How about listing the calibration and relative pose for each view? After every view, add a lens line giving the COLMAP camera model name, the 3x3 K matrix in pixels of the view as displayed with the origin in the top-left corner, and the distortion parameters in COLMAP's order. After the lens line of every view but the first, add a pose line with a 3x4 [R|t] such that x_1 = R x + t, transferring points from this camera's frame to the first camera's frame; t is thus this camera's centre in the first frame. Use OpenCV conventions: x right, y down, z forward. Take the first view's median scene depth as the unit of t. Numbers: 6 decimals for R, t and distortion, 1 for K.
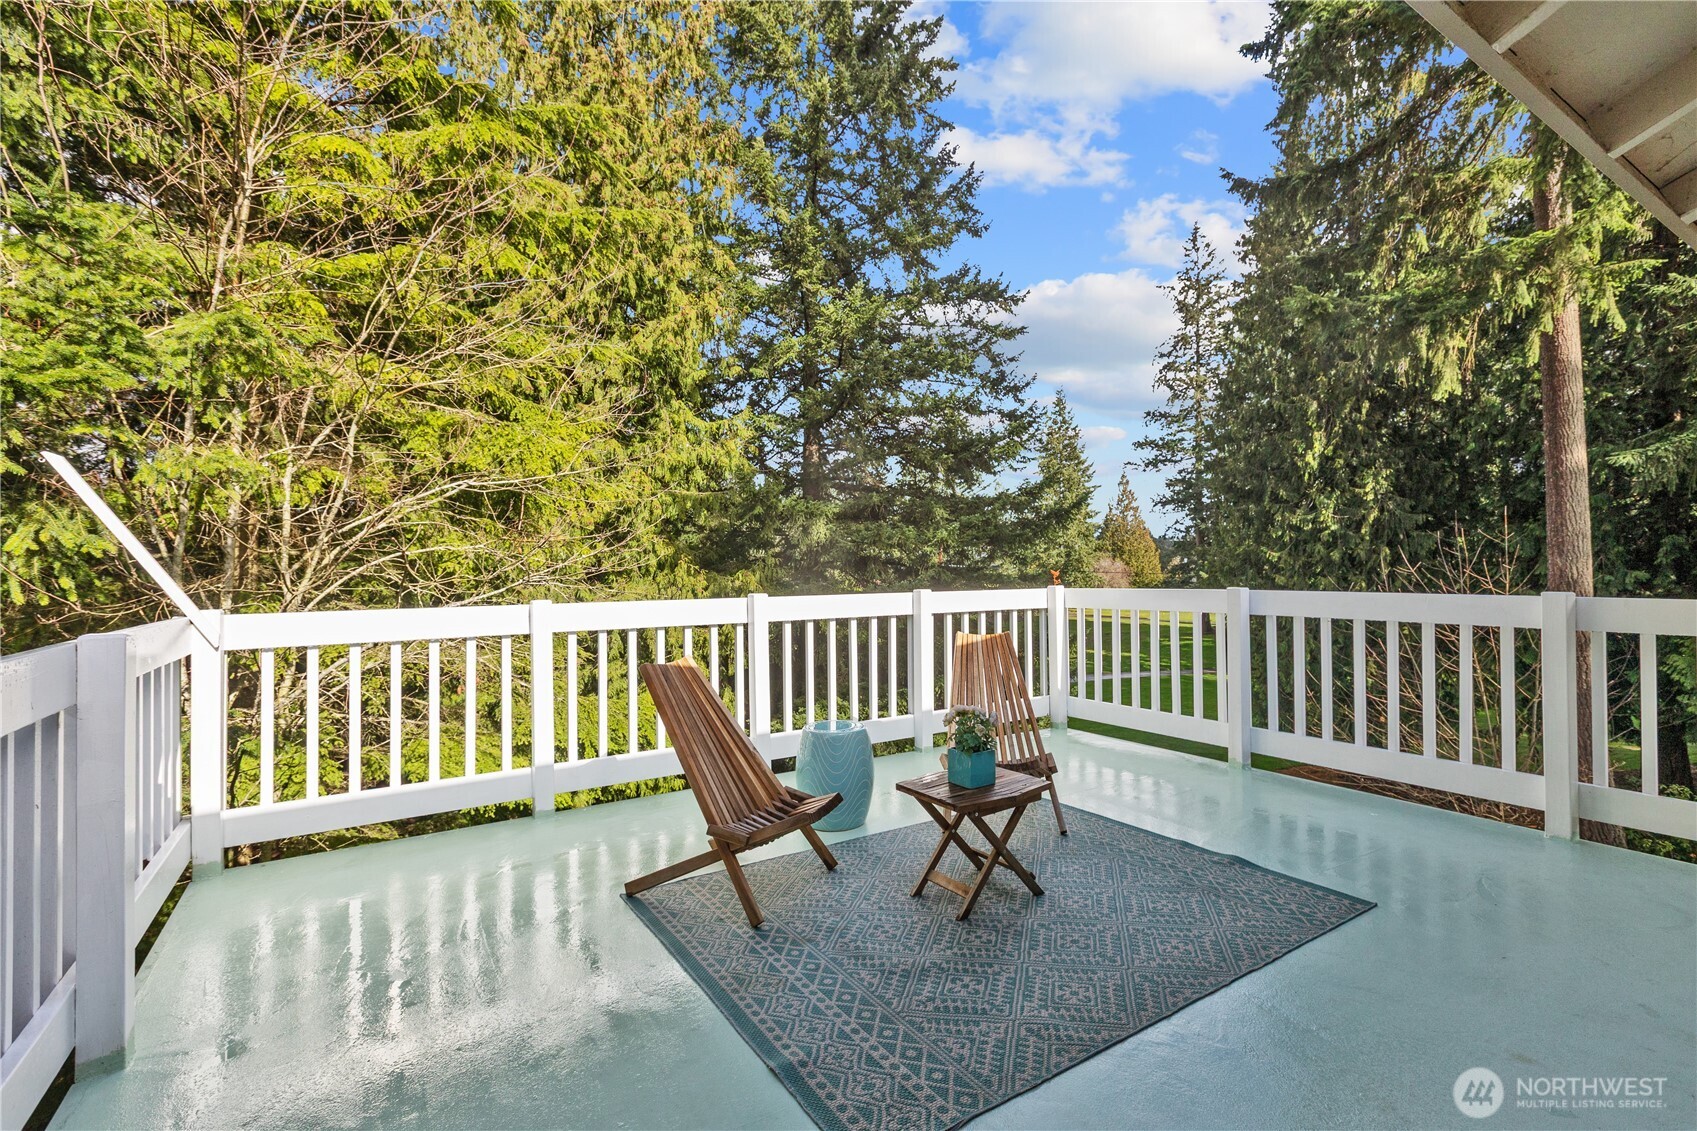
lens RADIAL K [[780.9, 0, 857.2], [0, 780.9, 567.0], [0, 0, 1]] dist [0.000387, -0.000016]
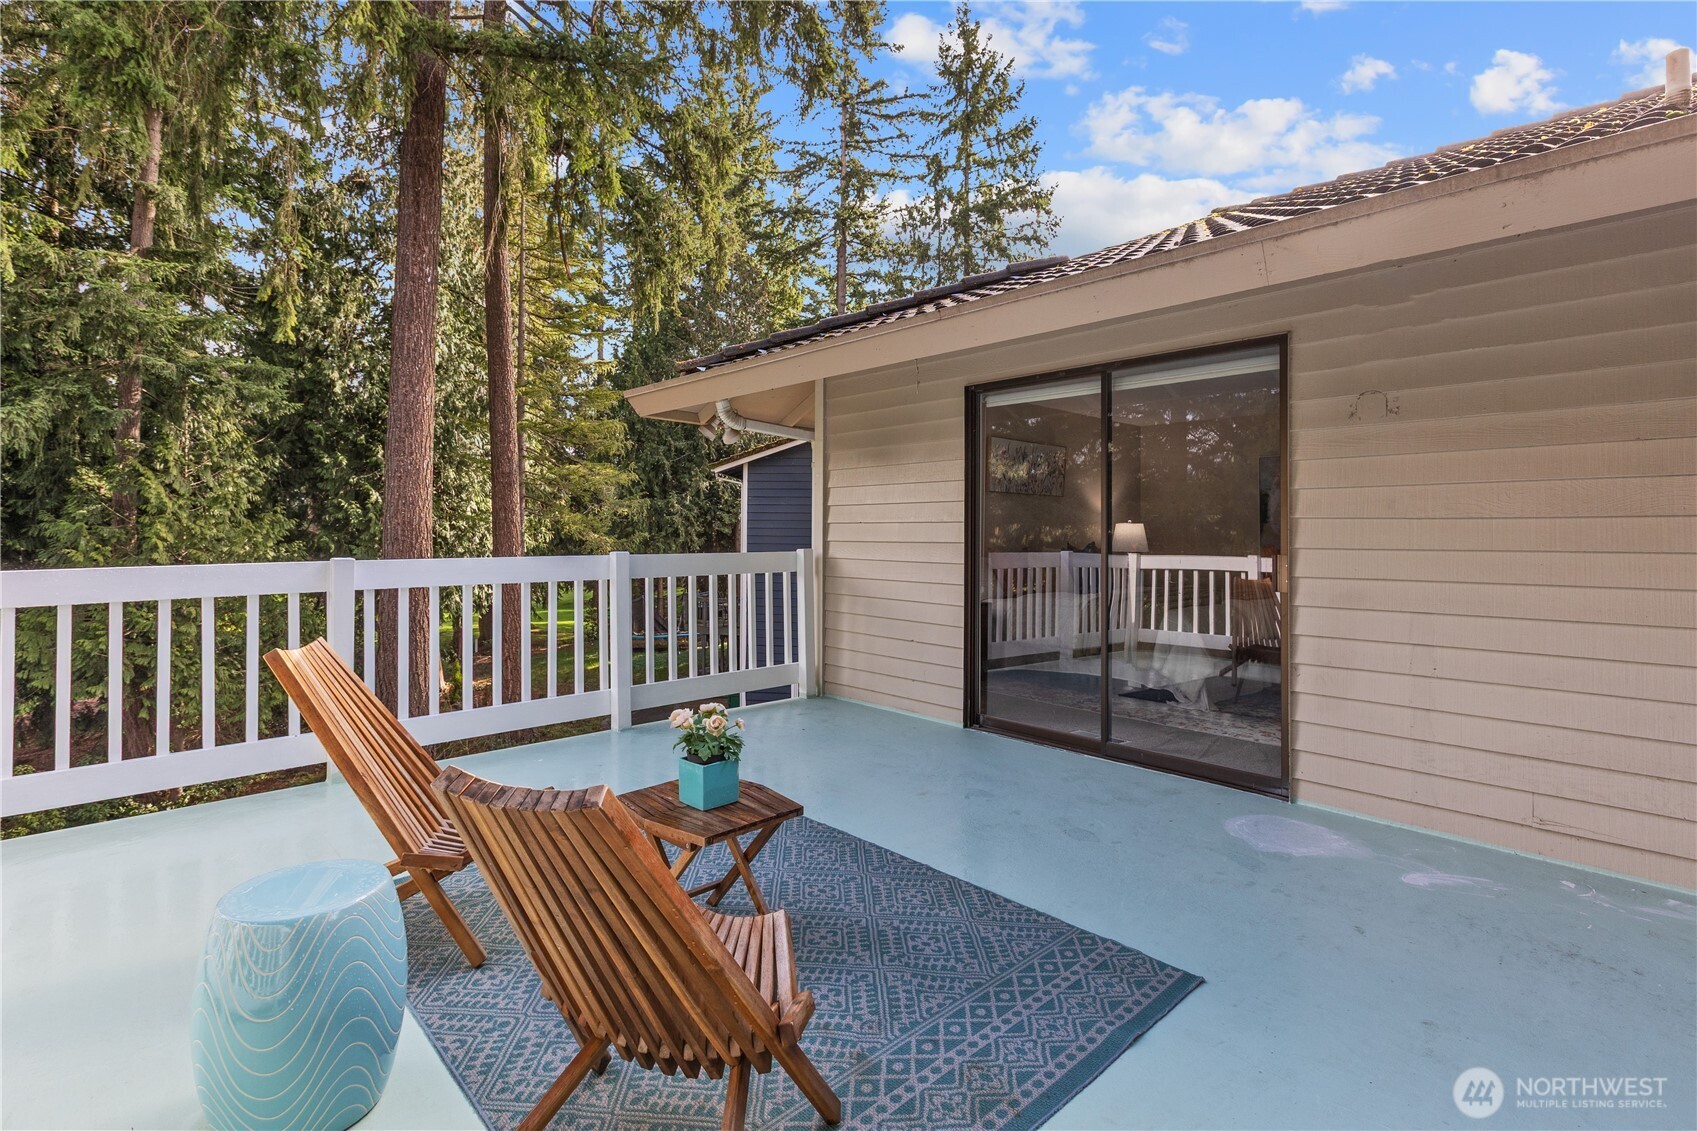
lens RADIAL K [[780.9, 0, 855.6], [0, 780.9, 555.7], [0, 0, 1]] dist [0.000387, -0.000016]
pose [[-0.184894, -0.011056, 0.982696, -0.695515], [-0.012557, 0.999882, 0.008887, 0.015286], [-0.982678, -0.010696, -0.185011, 1.055302]]
